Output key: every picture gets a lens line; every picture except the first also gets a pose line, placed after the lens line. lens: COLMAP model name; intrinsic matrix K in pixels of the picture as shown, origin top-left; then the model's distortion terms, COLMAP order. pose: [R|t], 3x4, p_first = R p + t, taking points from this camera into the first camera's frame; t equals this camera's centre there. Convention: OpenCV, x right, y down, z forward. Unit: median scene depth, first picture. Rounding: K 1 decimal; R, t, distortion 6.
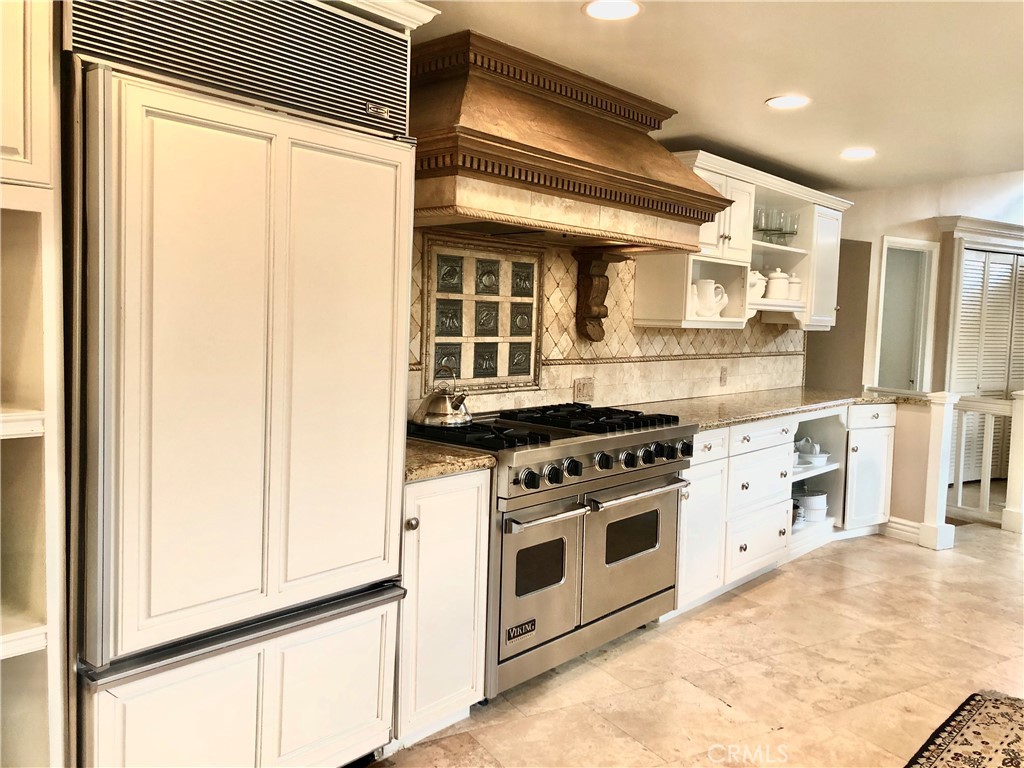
lens RADIAL K [[860.1, 0, 514.3], [0, 860.1, 379.0], [0, 0, 1]] dist [0.039206, -0.033656]
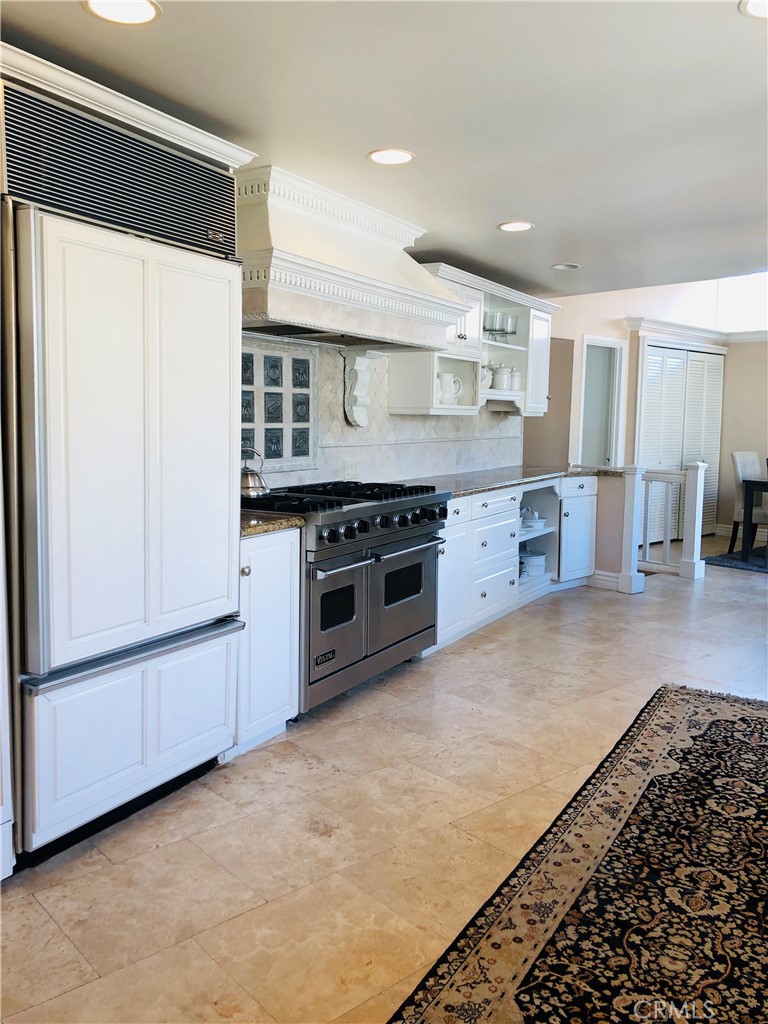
lens RADIAL K [[860.1, 0, 379.1], [0, 860.1, 510.1], [0, 0, 1]] dist [0.039206, -0.033656]
pose [[0.983379, -0.035010, 0.178157, -0.114433], [0.027834, 0.998704, 0.042621, 0.025204], [-0.179418, -0.036954, 0.983079, -0.196478]]
